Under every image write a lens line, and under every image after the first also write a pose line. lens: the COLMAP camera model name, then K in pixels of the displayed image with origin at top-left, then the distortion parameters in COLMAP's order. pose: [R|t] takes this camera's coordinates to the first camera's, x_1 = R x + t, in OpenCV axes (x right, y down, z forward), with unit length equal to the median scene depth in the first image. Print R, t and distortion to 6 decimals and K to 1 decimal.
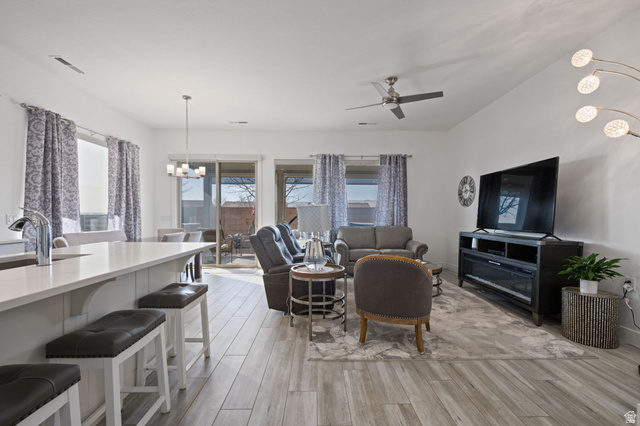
lens RADIAL K [[274.7, 0, 323.7], [0, 274.7, 220.2], [0, 0, 1]] dist [0.002070, -0.000362]
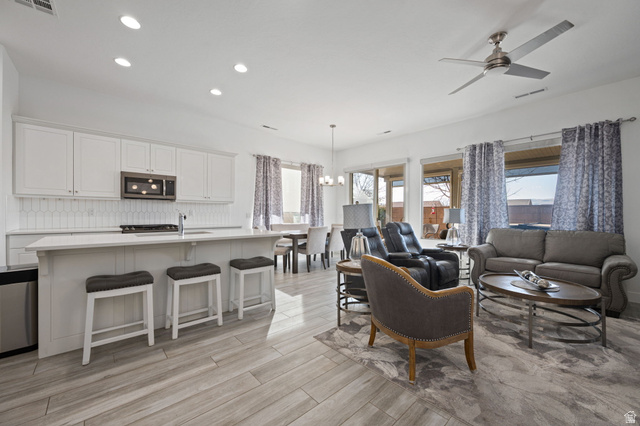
lens RADIAL K [[252.1, 0, 322.6], [0, 252.1, 215.7], [0, 0, 1]] dist [-0.001554, 0.000306]
pose [[0.662920, 0.008273, -0.748645, 0.446744], [-0.018212, 0.999821, -0.005078, -0.001984], [0.748469, 0.017001, 0.662952, 0.177614]]
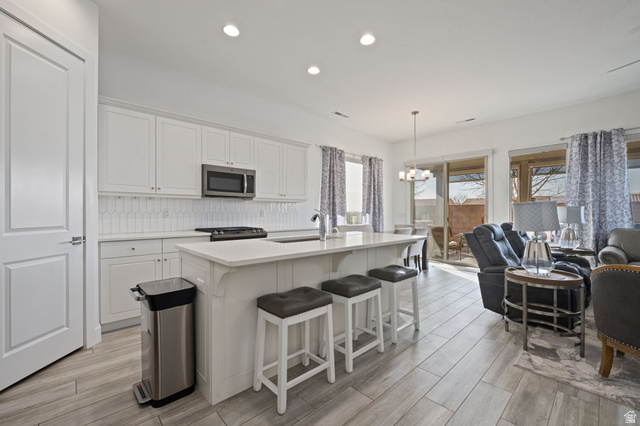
lens RADIAL K [[274.7, 0, 325.1], [0, 274.7, 213.1], [0, 0, 1]] dist [0.002070, -0.000362]
pose [[0.678893, -0.001855, -0.734235, 0.115220], [-0.011632, 0.999844, -0.013281, 0.001489], [0.734145, 0.017556, 0.678766, -0.078097]]
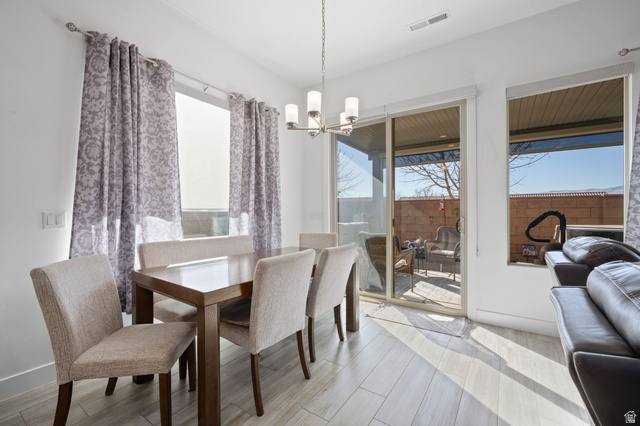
lens RADIAL K [[274.7, 0, 319.3], [0, 274.7, 212.7], [0, 0, 1]] dist [0.002070, -0.000362]
pose [[0.810569, -0.004563, -0.585626, -0.267456], [-0.003466, 0.999915, -0.012589, -0.010839], [0.585633, 0.012234, 0.810484, 0.713972]]
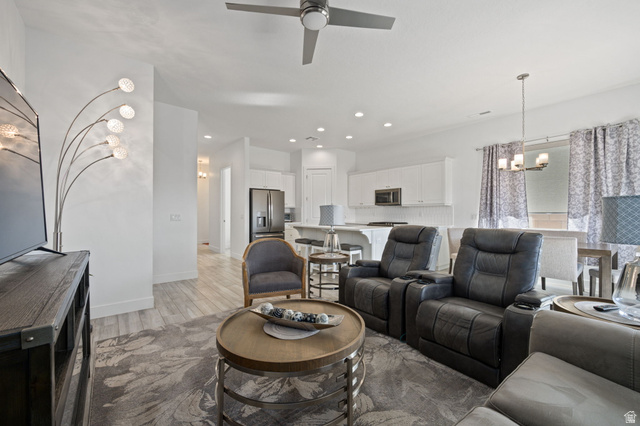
lens RADIAL K [[274.7, 0, 324.9], [0, 274.7, 215.4], [0, 0, 1]] dist [0.002070, -0.000362]
pose [[-0.793055, -0.000574, -0.609150, 0.585479], [-0.015230, 0.999706, 0.018886, -0.025899], [0.608960, 0.024254, -0.792830, 1.510467]]
